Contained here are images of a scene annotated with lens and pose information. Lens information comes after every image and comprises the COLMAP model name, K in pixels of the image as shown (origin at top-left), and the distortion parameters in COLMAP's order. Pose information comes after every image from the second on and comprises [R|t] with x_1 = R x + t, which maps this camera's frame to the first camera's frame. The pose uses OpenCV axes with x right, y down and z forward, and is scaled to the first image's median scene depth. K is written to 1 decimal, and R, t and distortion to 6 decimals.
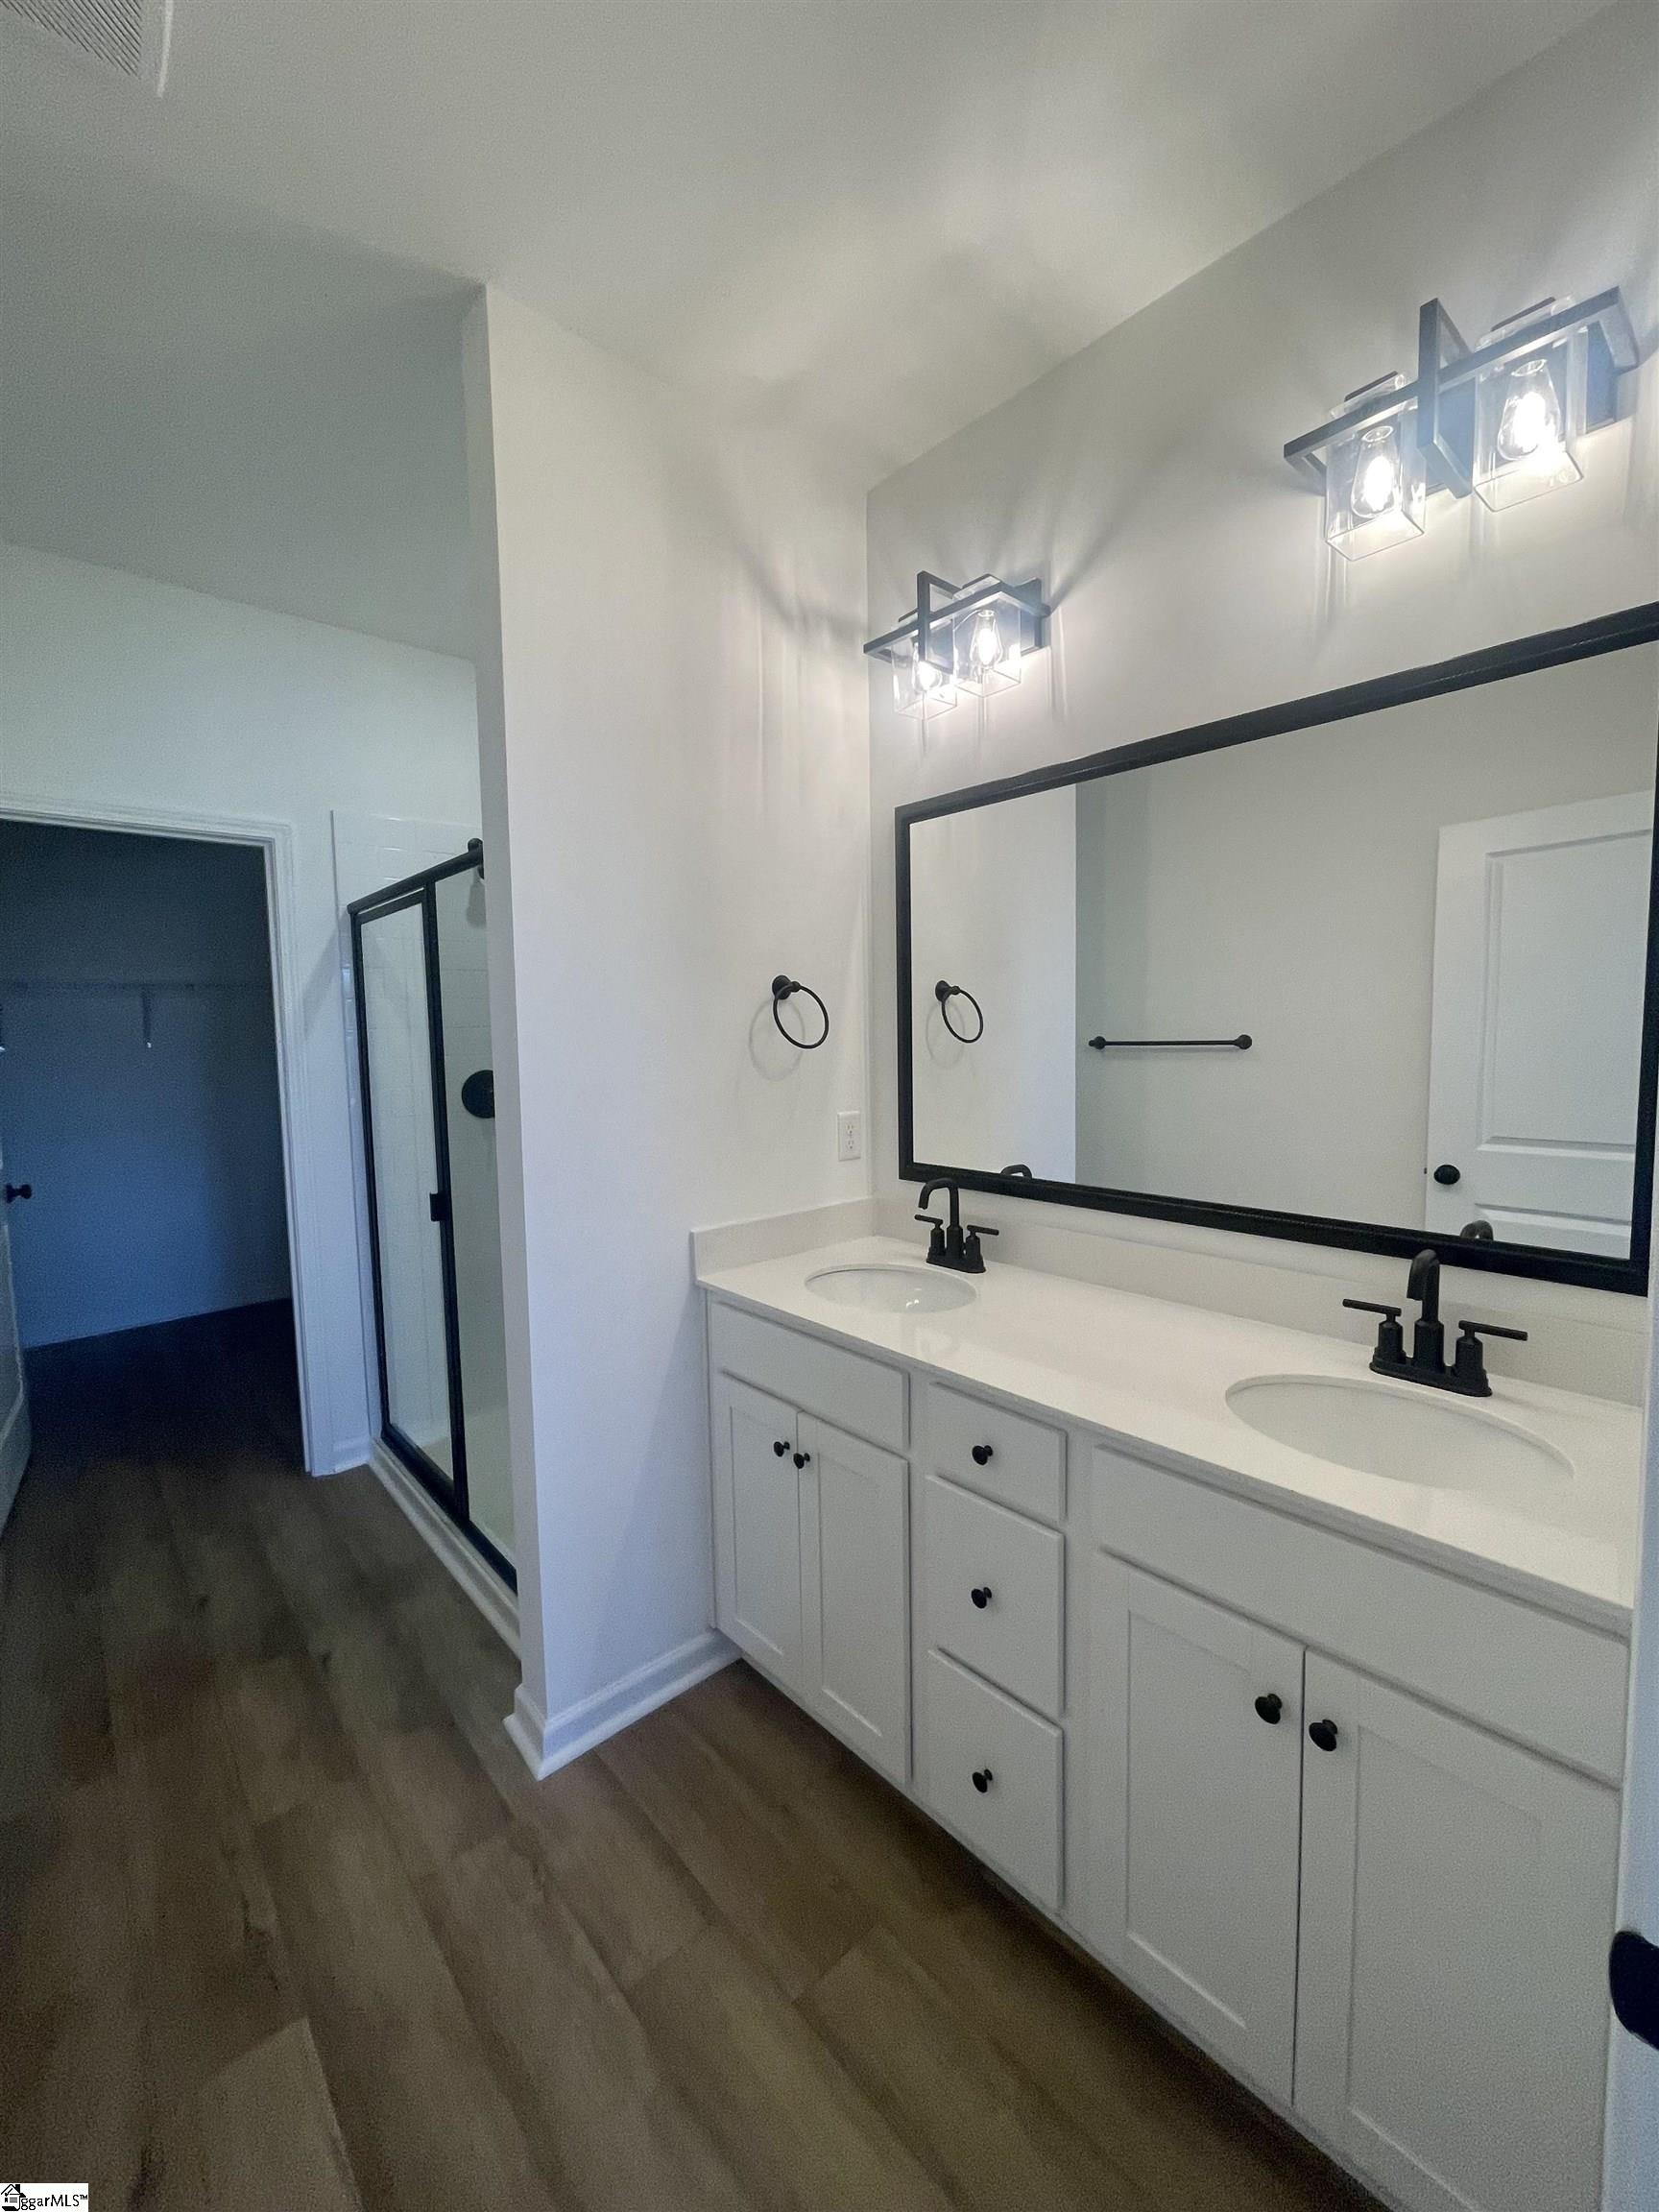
lens RADIAL K [[891.2, 0, 826.2], [0, 891.2, 1100.6], [0, 0, 1]] dist [-0.000070, -0.000225]
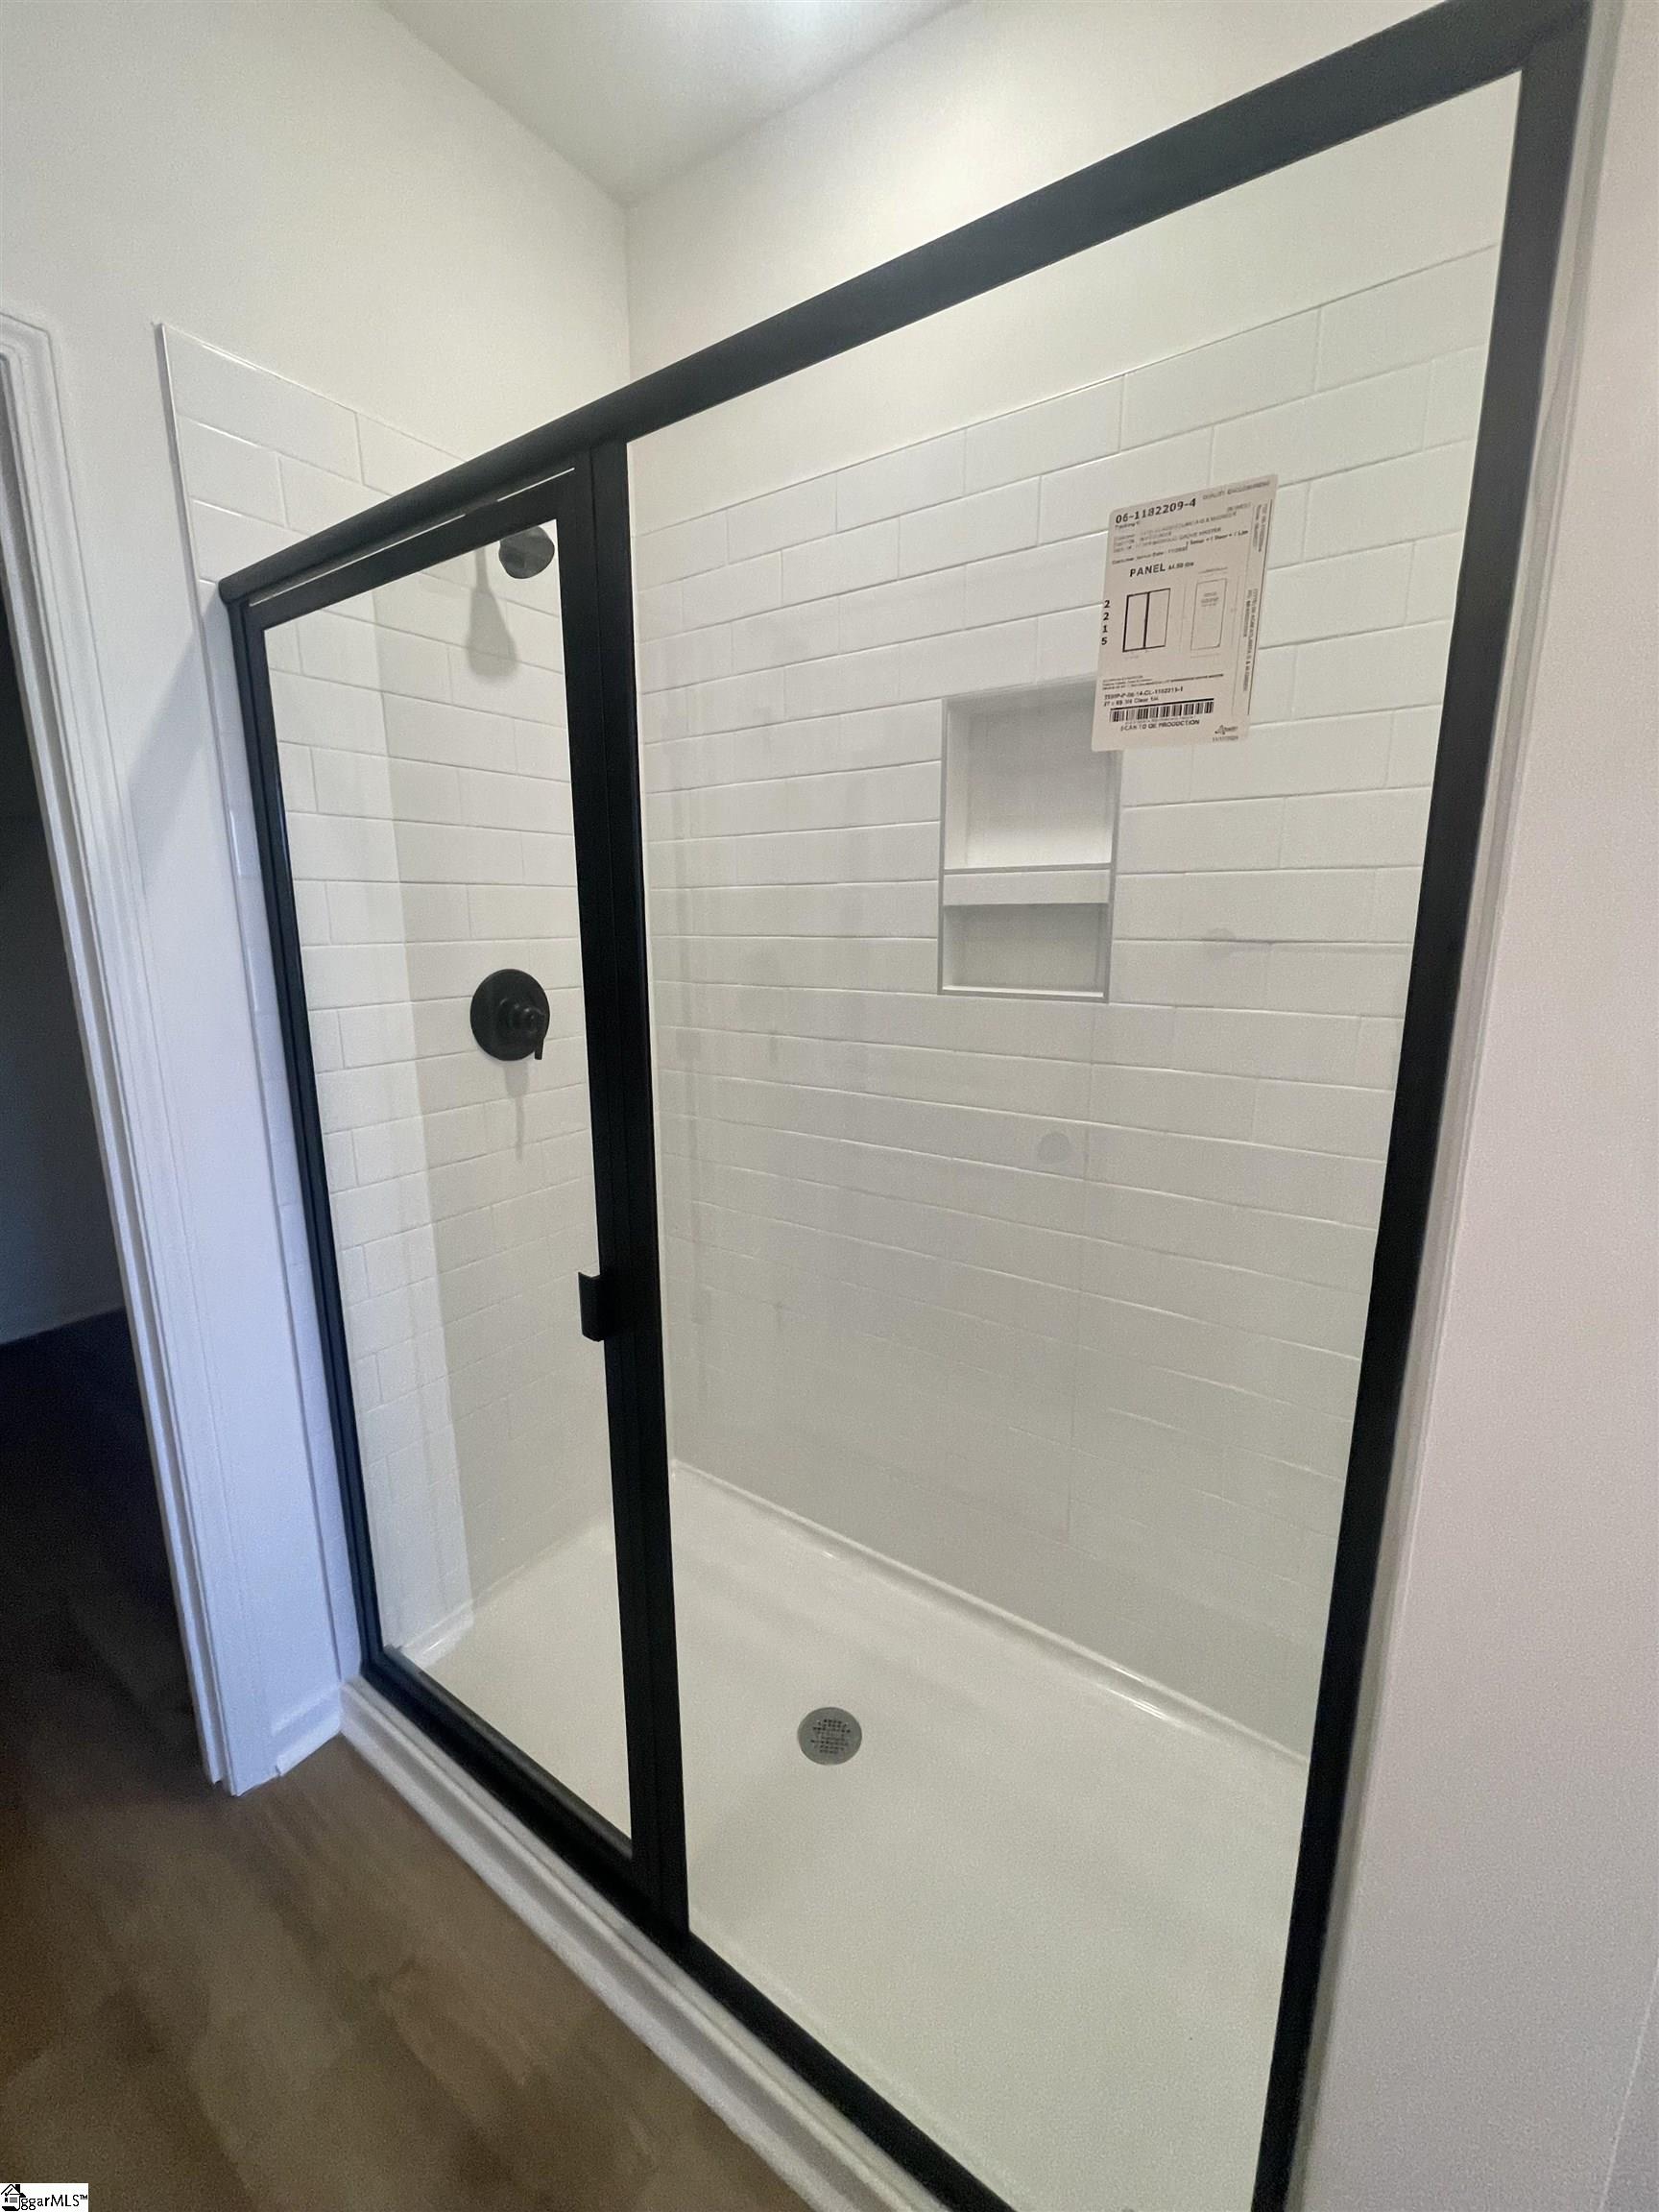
lens RADIAL K [[896.2, 0, 828.5], [0, 896.2, 1090.5], [0, 0, 1]] dist [0.003615, 0.000036]
pose [[0.970989, -0.030201, 0.237211, -0.539997], [0.000748, 0.992371, 0.123283, -0.044267], [-0.239125, -0.119529, 0.963604, 0.723308]]
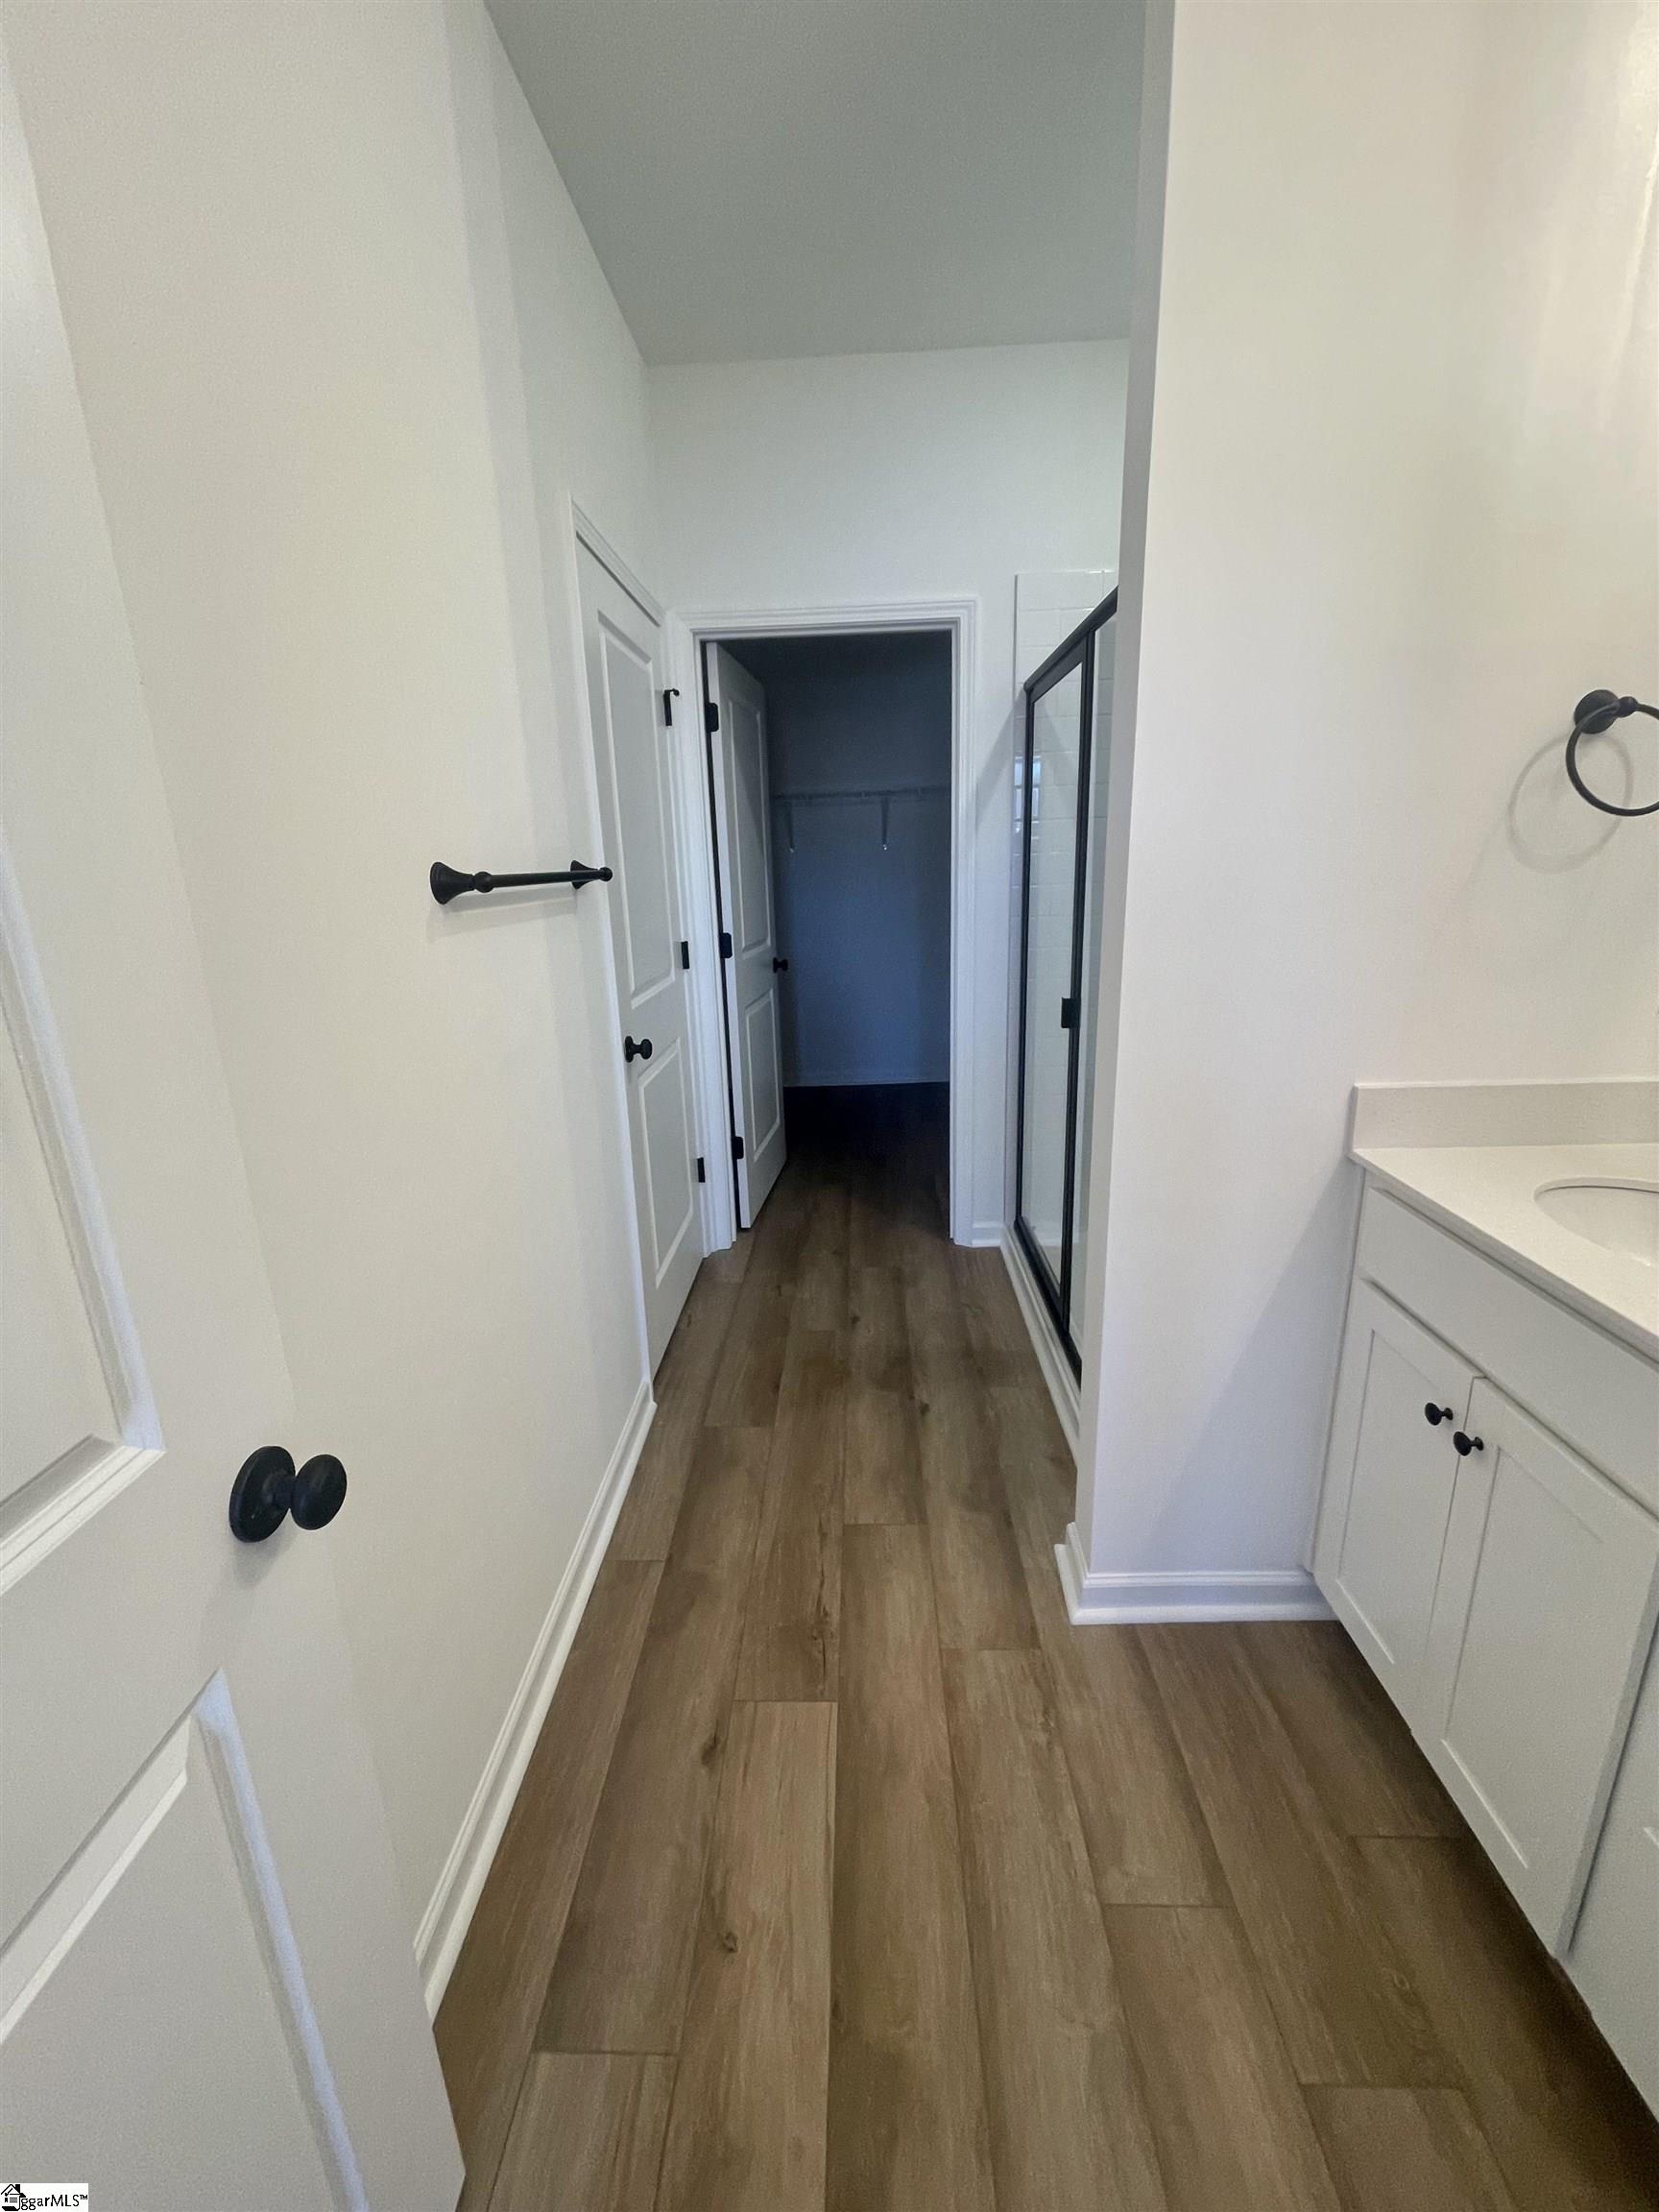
lens RADIAL K [[891.2, 0, 826.2], [0, 891.2, 1100.6], [0, 0, 1]] dist [-0.000070, -0.000225]
pose [[0.724828, 0.175357, -0.666239, 0.021264], [-0.032194, 0.974629, 0.221500, 0.012484], [0.688178, -0.139100, 0.712083, 0.190273]]
